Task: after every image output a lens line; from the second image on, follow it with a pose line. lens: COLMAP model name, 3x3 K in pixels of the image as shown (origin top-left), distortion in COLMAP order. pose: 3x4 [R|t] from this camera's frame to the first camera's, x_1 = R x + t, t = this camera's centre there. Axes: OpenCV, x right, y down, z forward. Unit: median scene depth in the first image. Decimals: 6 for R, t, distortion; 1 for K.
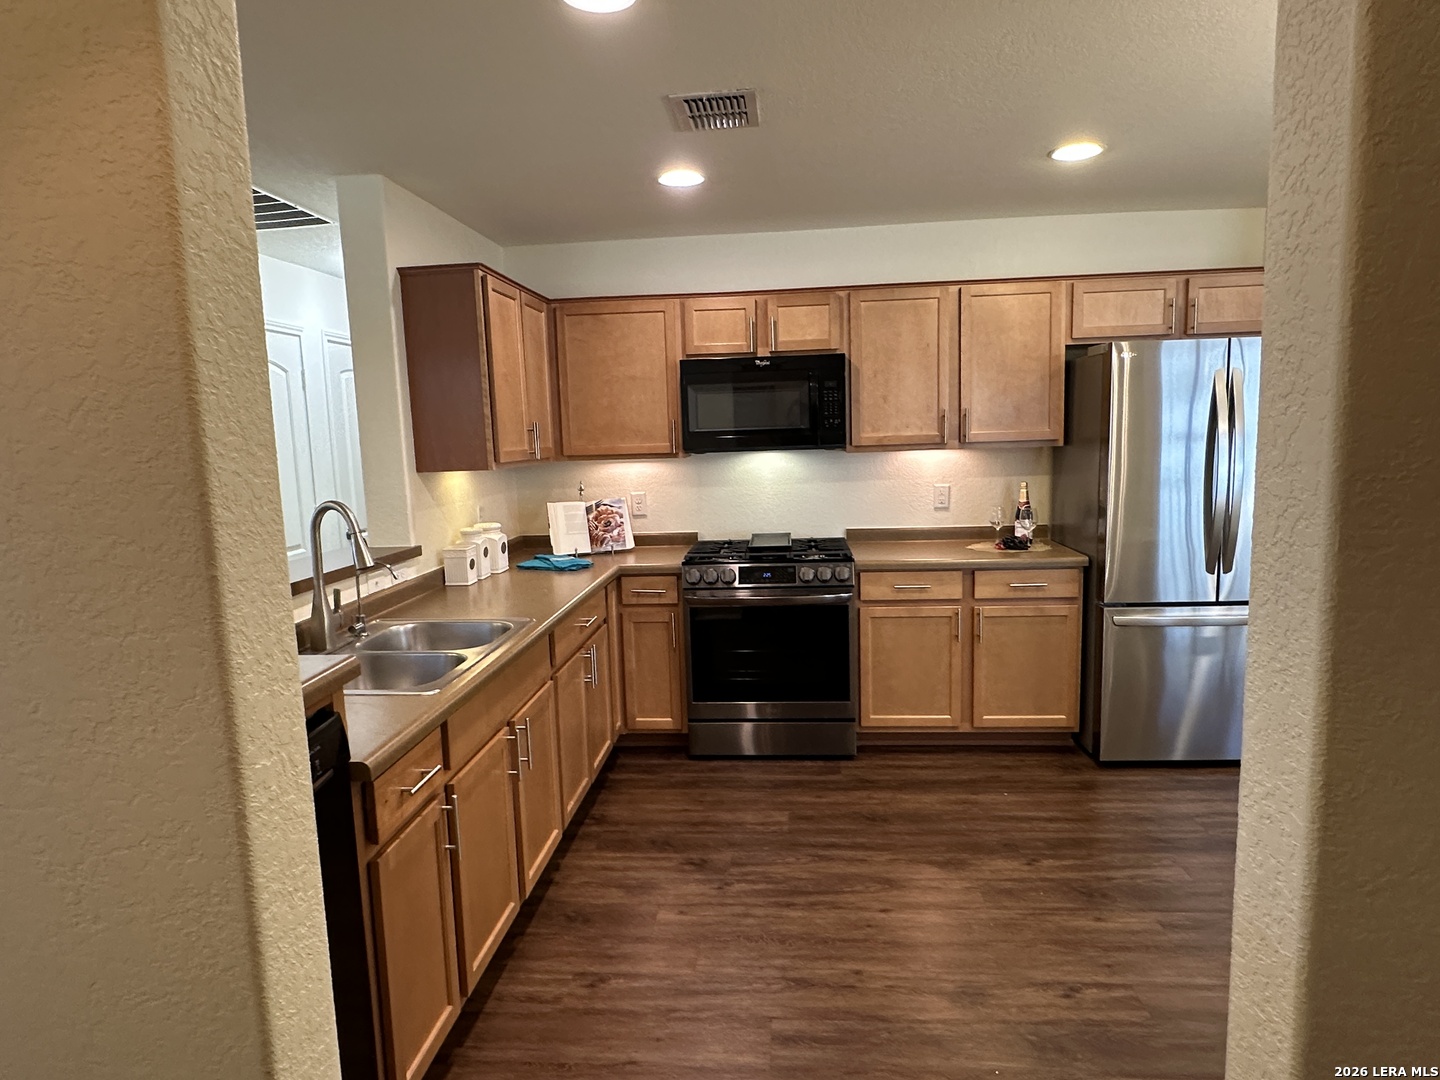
lens RADIAL K [[881.4, 0, 723.5], [0, 881.4, 549.4], [0, 0, 1]] dist [-0.000291, 0.000674]
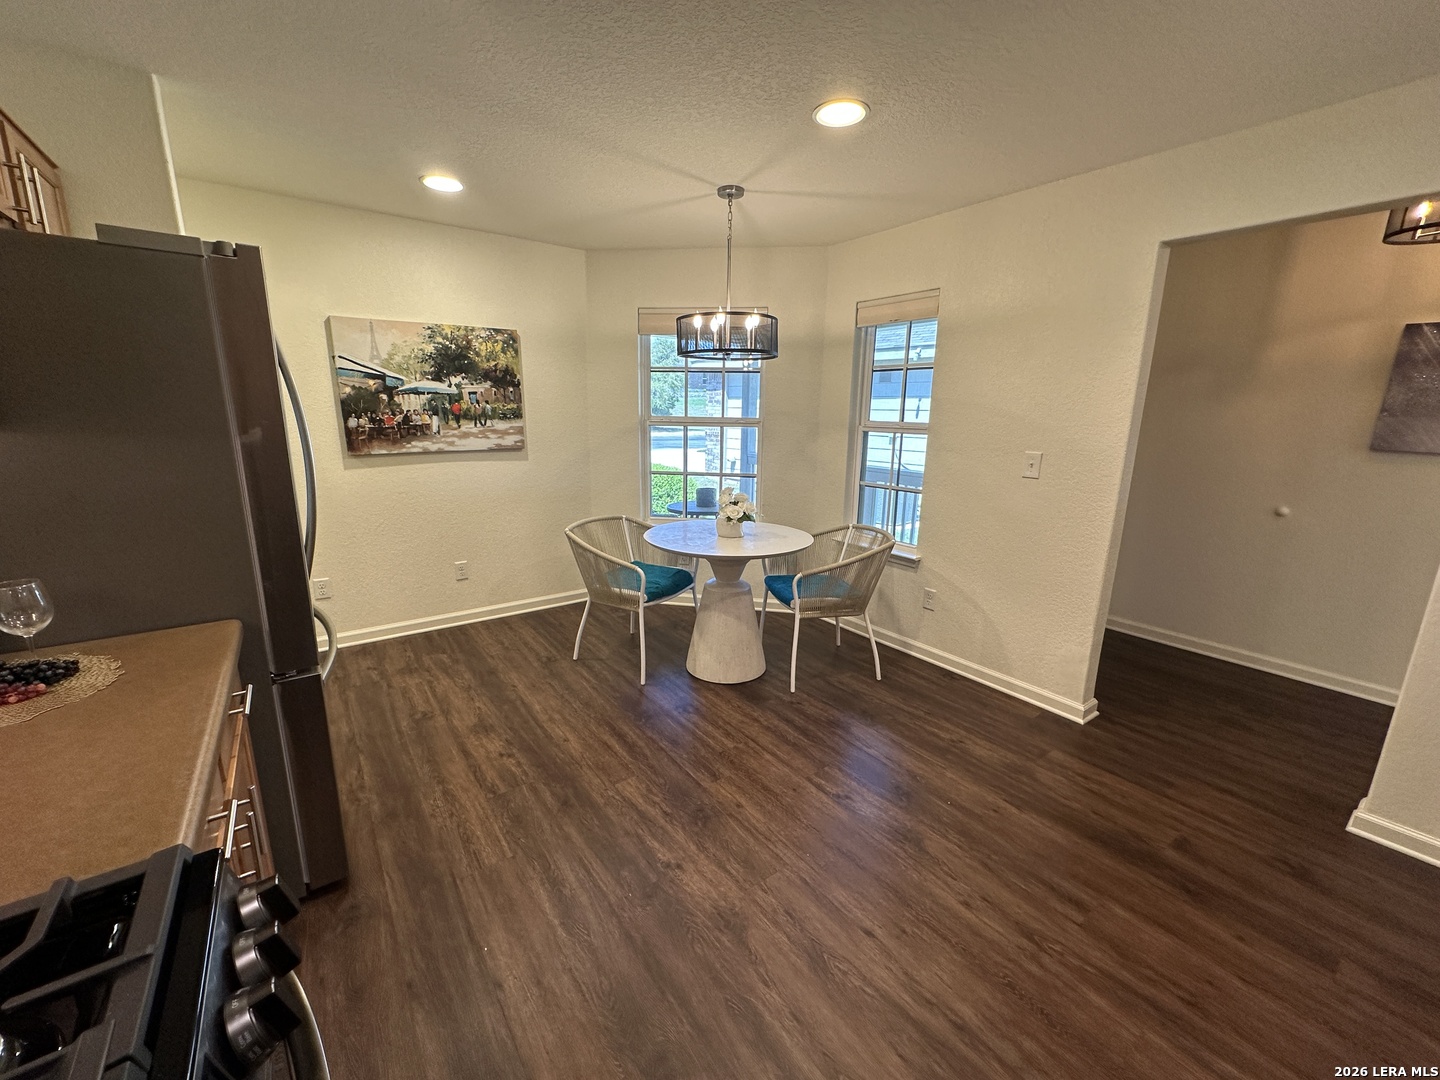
lens RADIAL K [[575.4, 0, 722.0], [0, 575.4, 539.1], [0, 0, 1]] dist [-0.003853, 0.000658]
pose [[-0.659571, -0.141675, 0.738170, -0.066802], [0.108034, 0.954010, 0.279632, -0.110974], [-0.743838, 0.264184, -0.613931, 0.953897]]
